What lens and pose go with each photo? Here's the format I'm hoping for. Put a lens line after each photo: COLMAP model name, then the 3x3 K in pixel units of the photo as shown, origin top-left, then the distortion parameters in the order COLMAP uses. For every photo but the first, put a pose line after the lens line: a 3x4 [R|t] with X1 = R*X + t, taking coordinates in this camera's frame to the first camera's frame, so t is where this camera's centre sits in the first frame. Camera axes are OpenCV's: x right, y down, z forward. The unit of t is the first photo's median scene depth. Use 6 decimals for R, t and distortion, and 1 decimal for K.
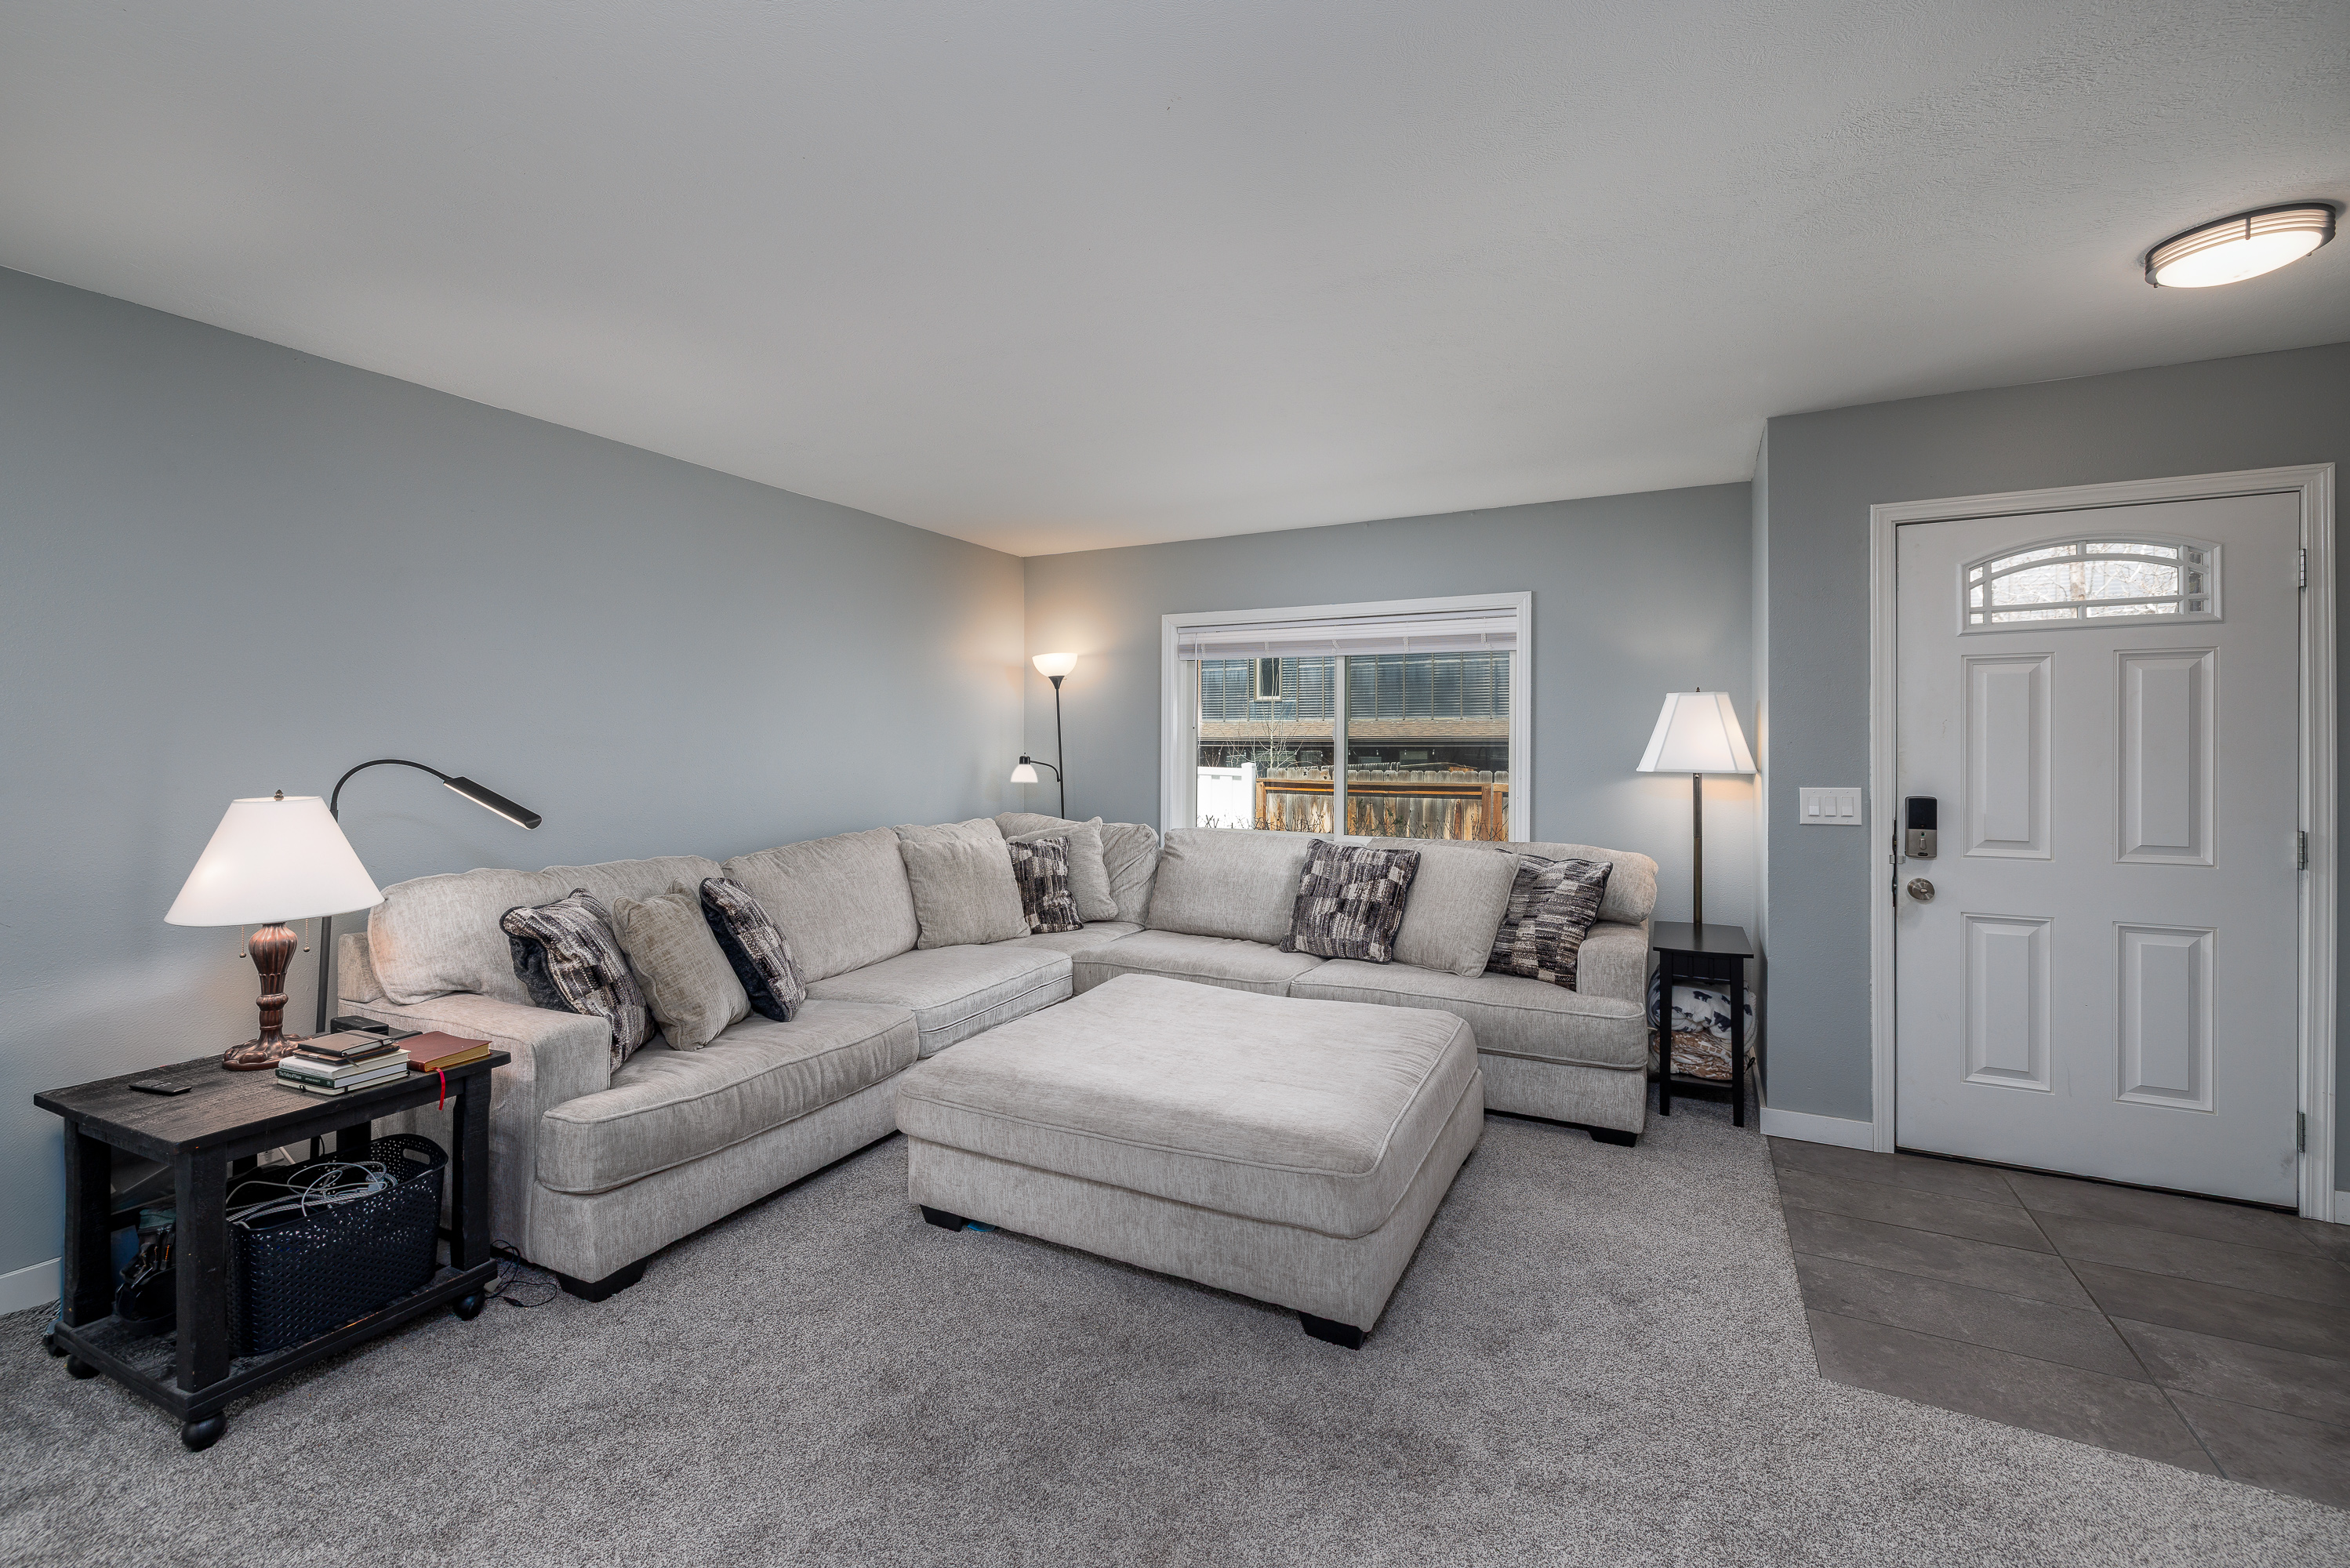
lens RADIAL K [[1013.4, 0, 1128.6], [0, 1013.4, 746.3], [0, 0, 1]] dist [-0.002014, -0.000435]
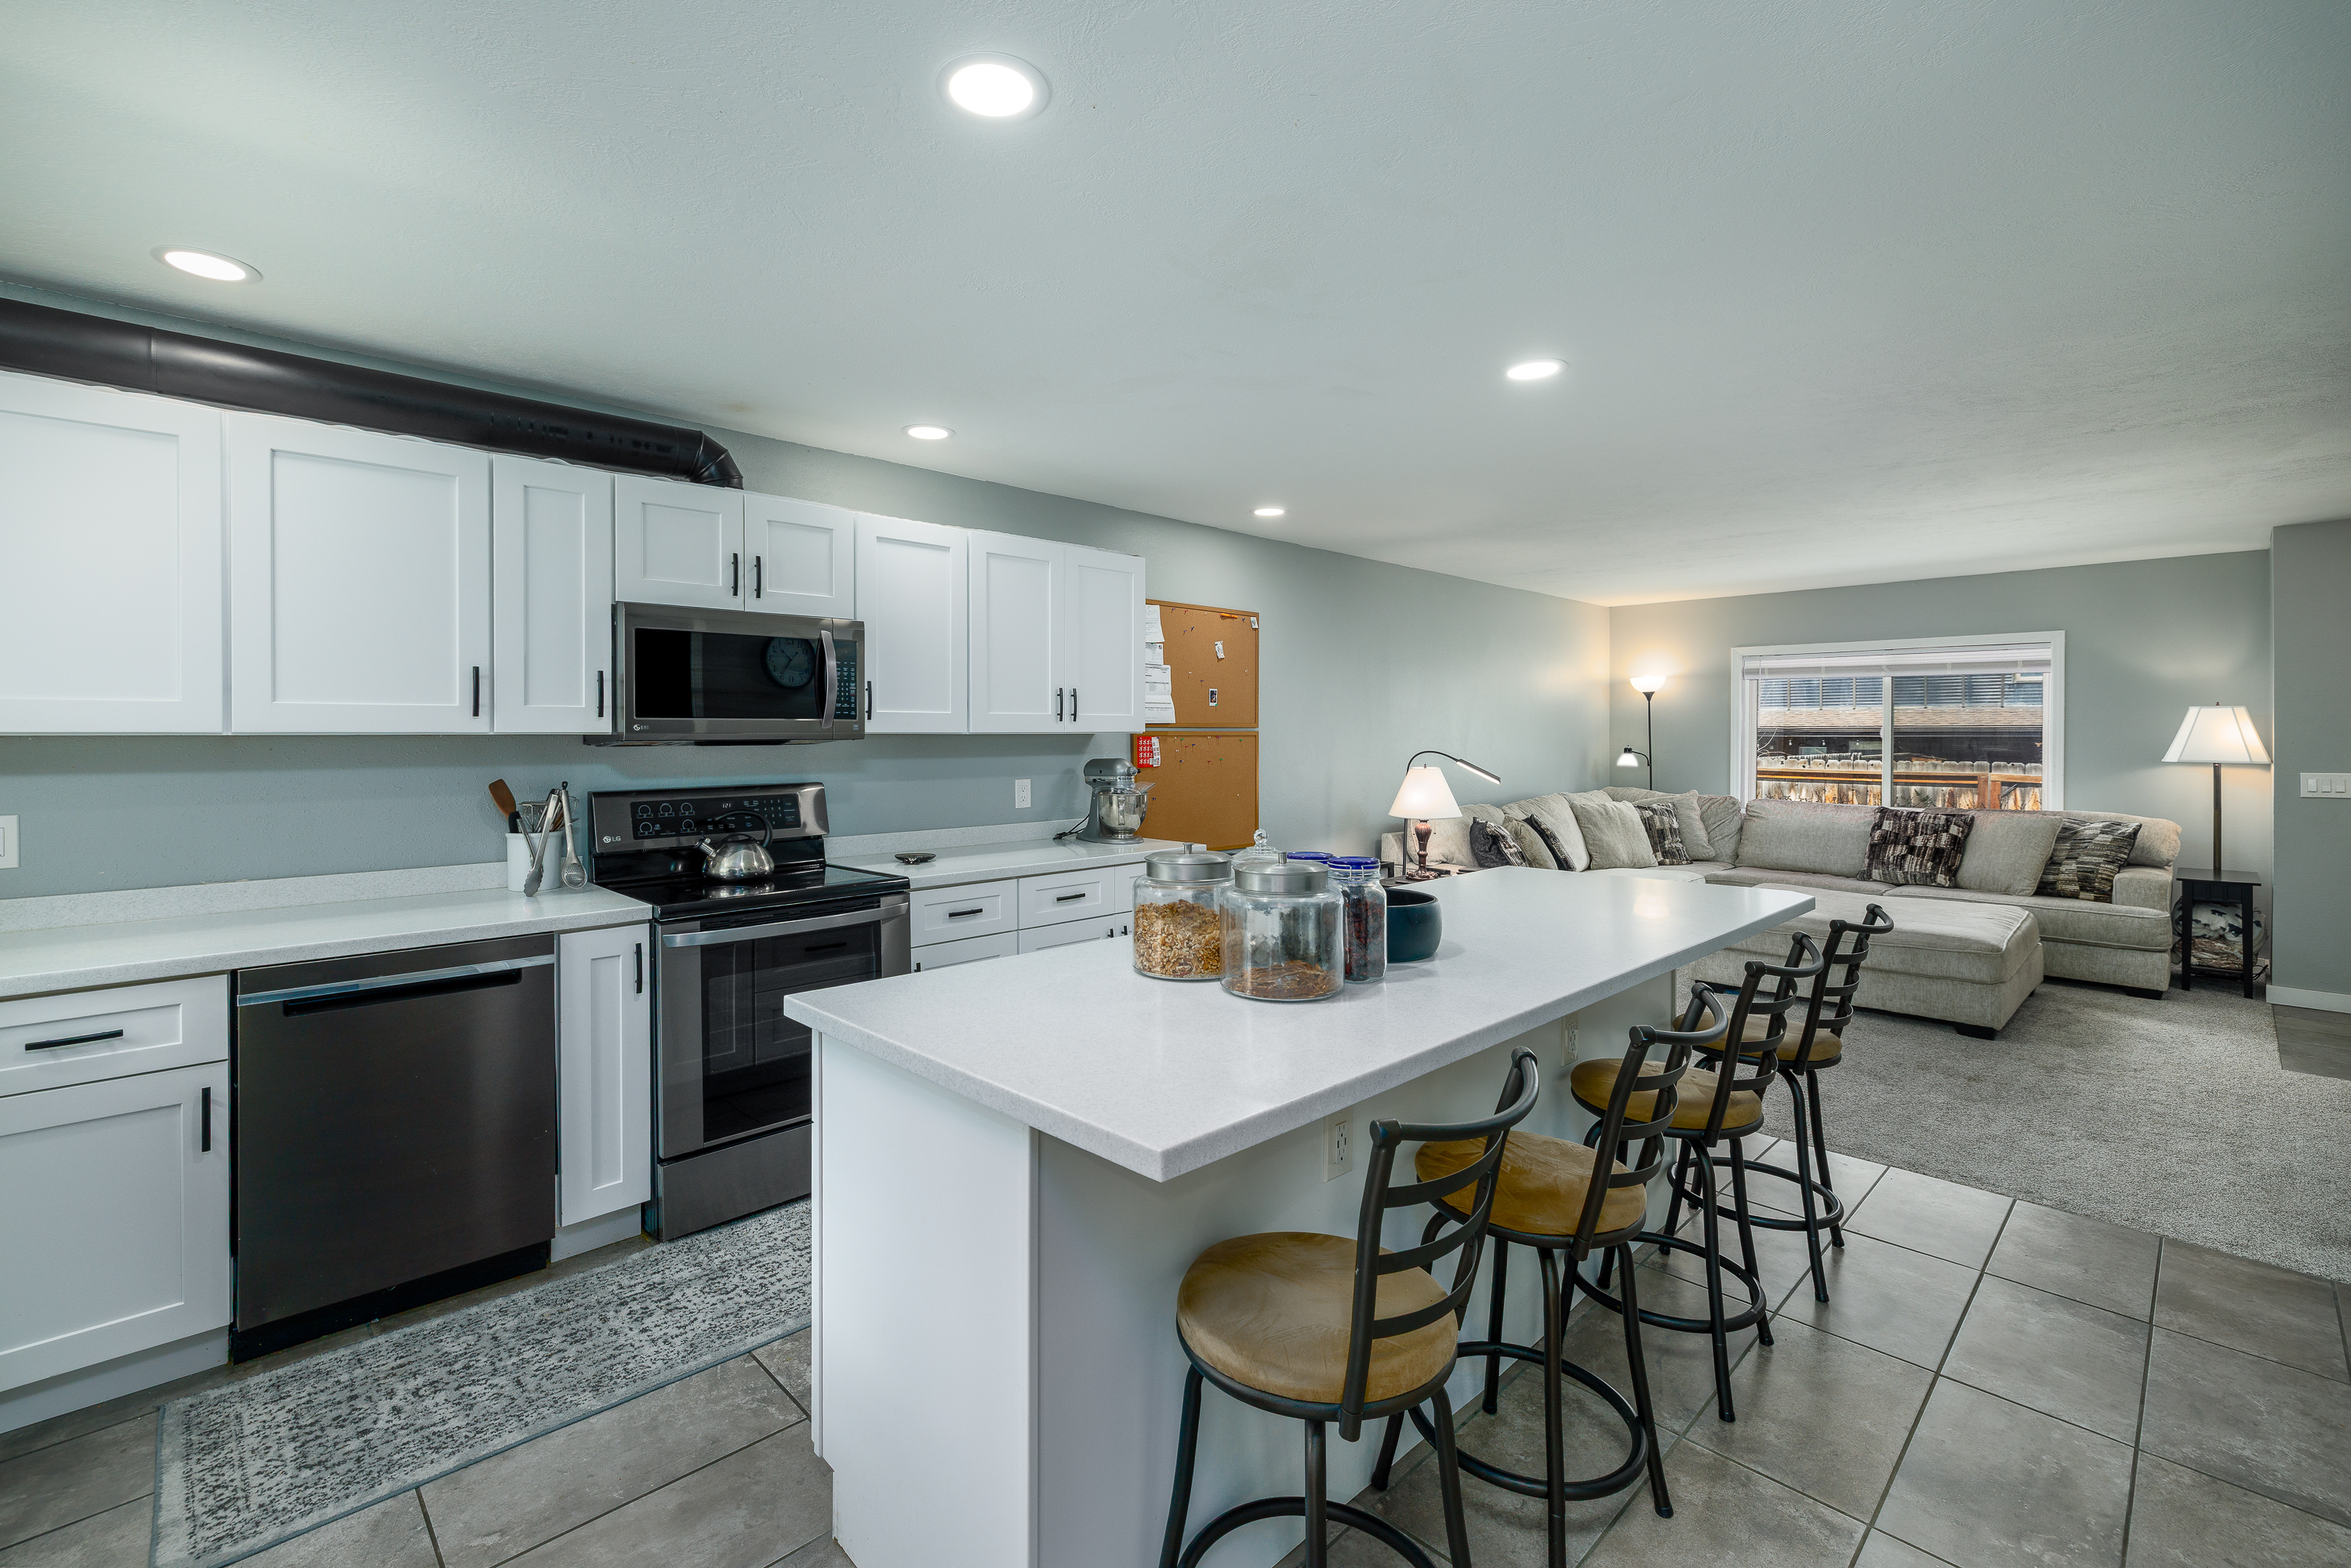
lens RADIAL K [[1013.8, 0, 1131.1], [0, 1013.8, 737.2], [0, 0, 1]] dist [-0.002014, -0.000435]
pose [[0.947262, 0.001719, -0.320455, -0.414774], [-0.000445, 0.999992, 0.004049, -0.015175], [0.320460, -0.003693, 0.947255, -0.808304]]
